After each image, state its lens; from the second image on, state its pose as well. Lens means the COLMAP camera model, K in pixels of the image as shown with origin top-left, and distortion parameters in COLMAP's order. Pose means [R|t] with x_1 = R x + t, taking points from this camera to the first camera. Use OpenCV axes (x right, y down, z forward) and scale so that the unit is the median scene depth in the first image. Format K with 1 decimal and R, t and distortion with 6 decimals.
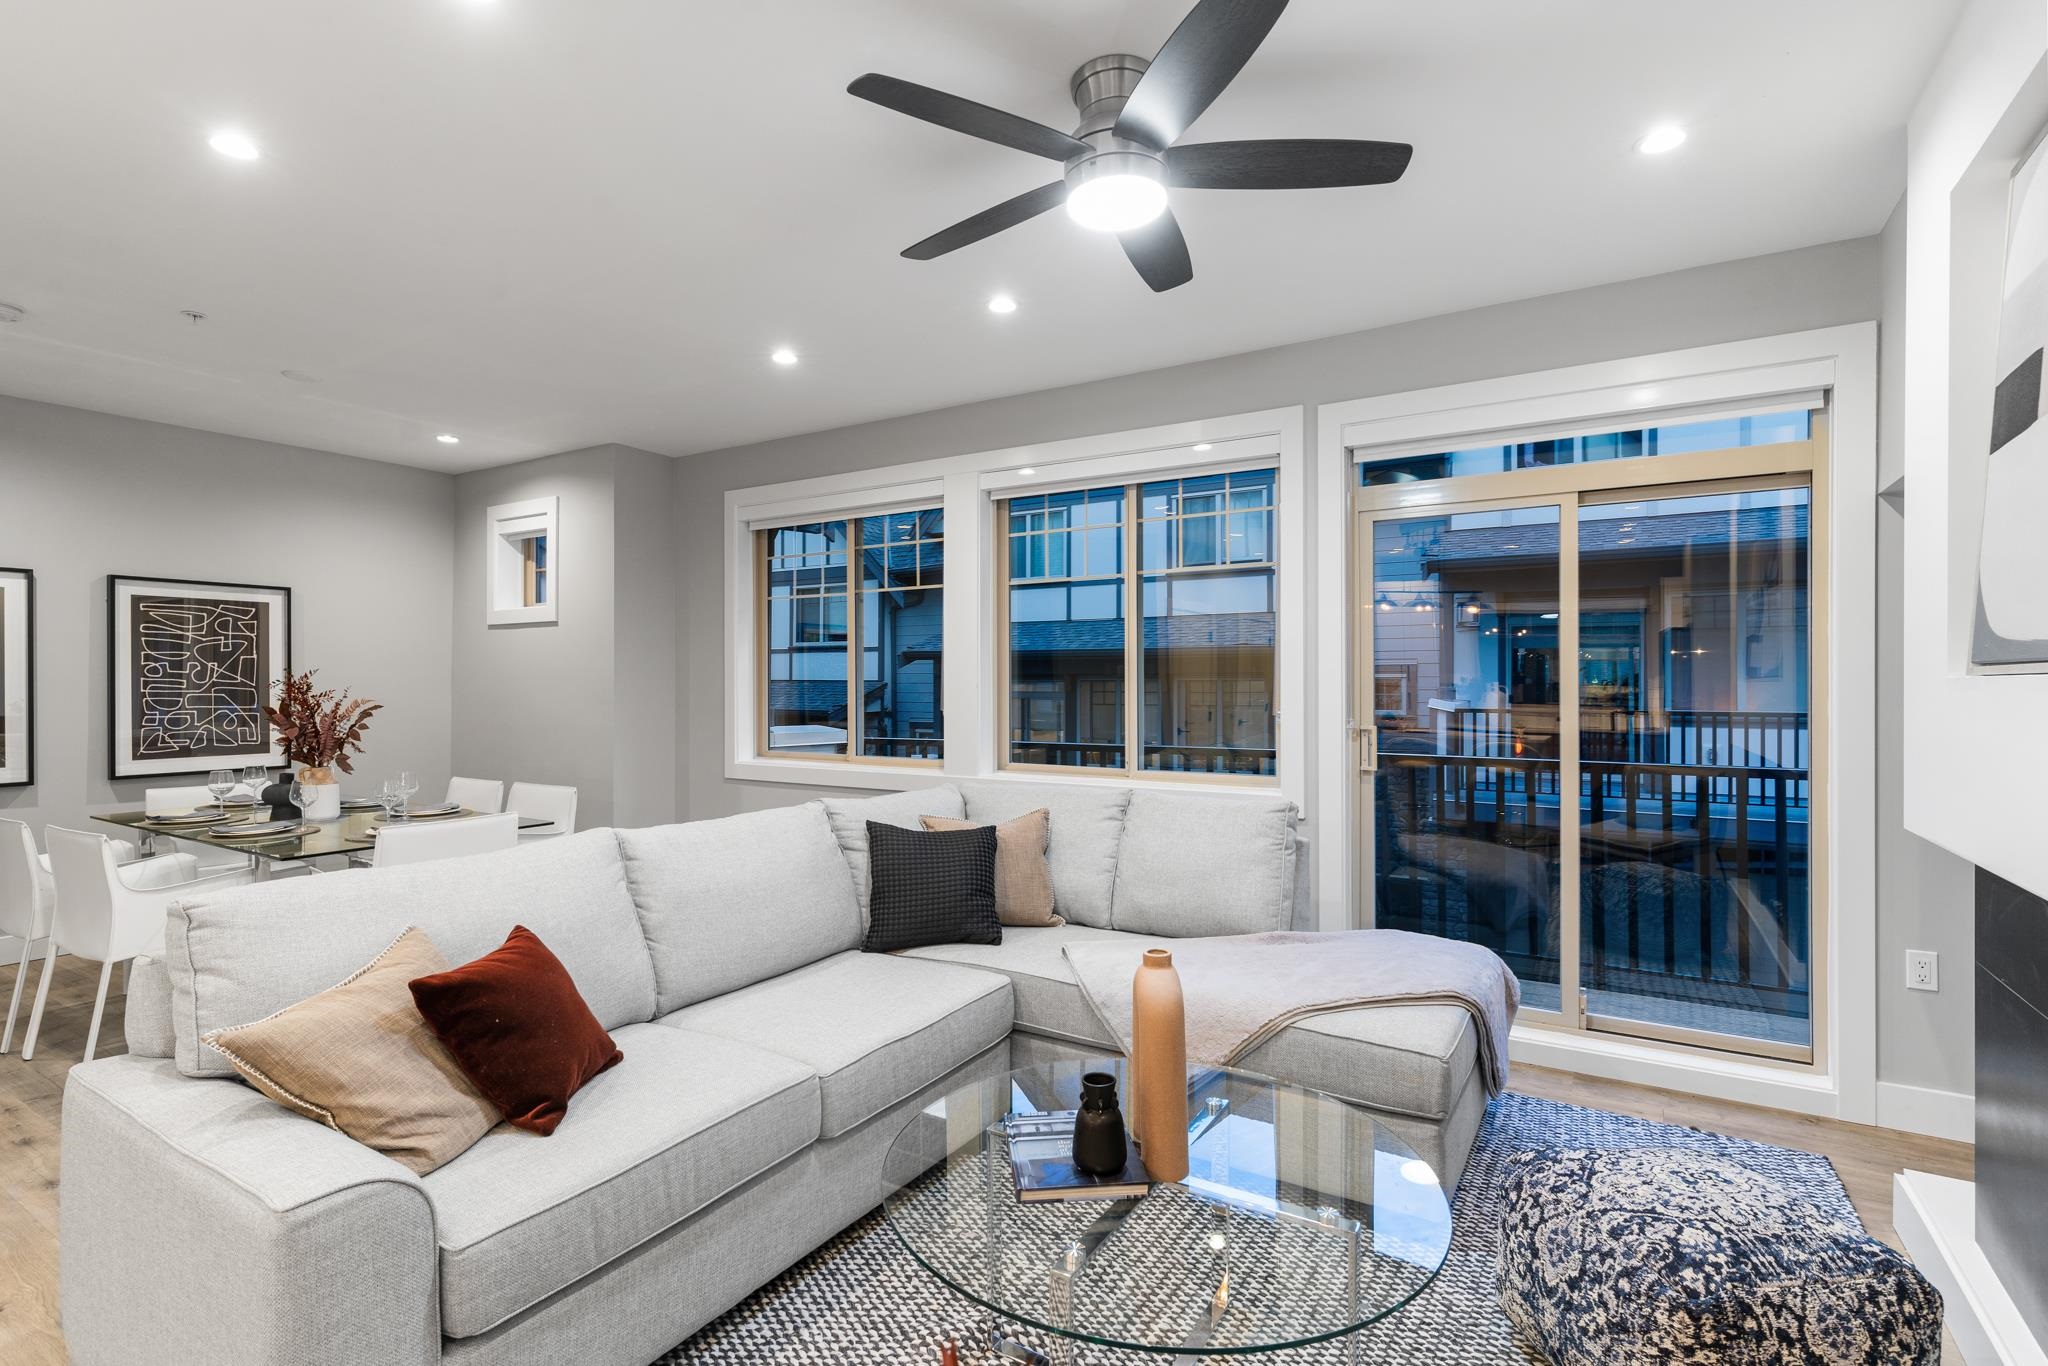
lens RADIAL K [[980.5, 0, 1020.5], [0, 980.5, 681.3], [0, 0, 1]] dist [0.003601, -0.001127]
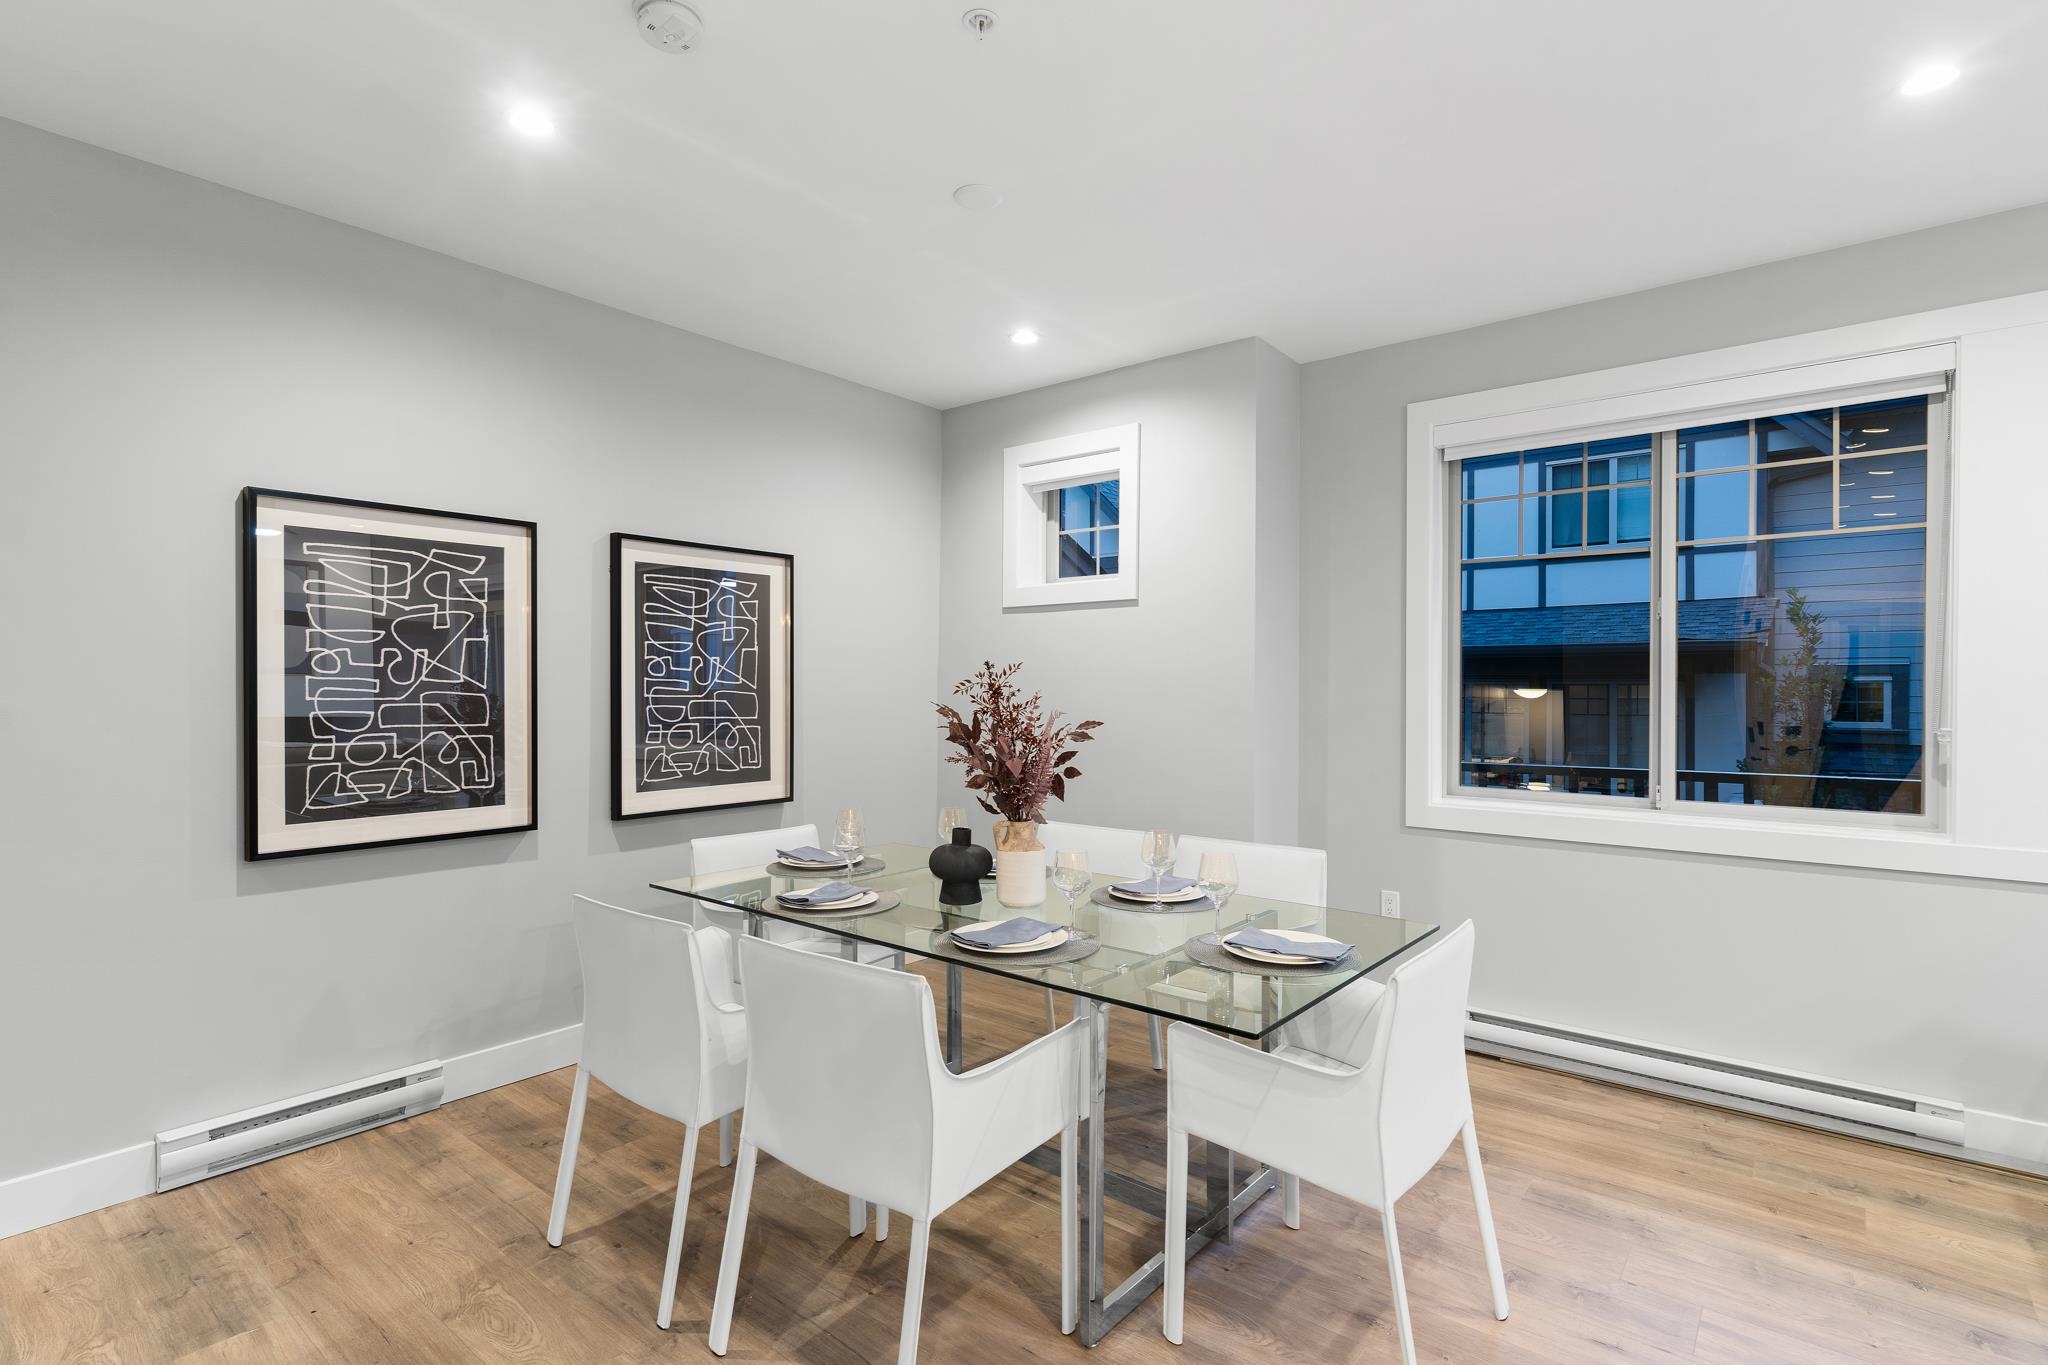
lens RADIAL K [[980.5, 0, 1016.7], [0, 980.5, 686.0], [0, 0, 1]] dist [0.003601, -0.001127]
pose [[0.991959, 0.002509, -0.126535, -0.601266], [-0.002247, 0.999995, 0.002215, 0.000613], [0.126540, -0.001913, 0.991960, 0.363156]]
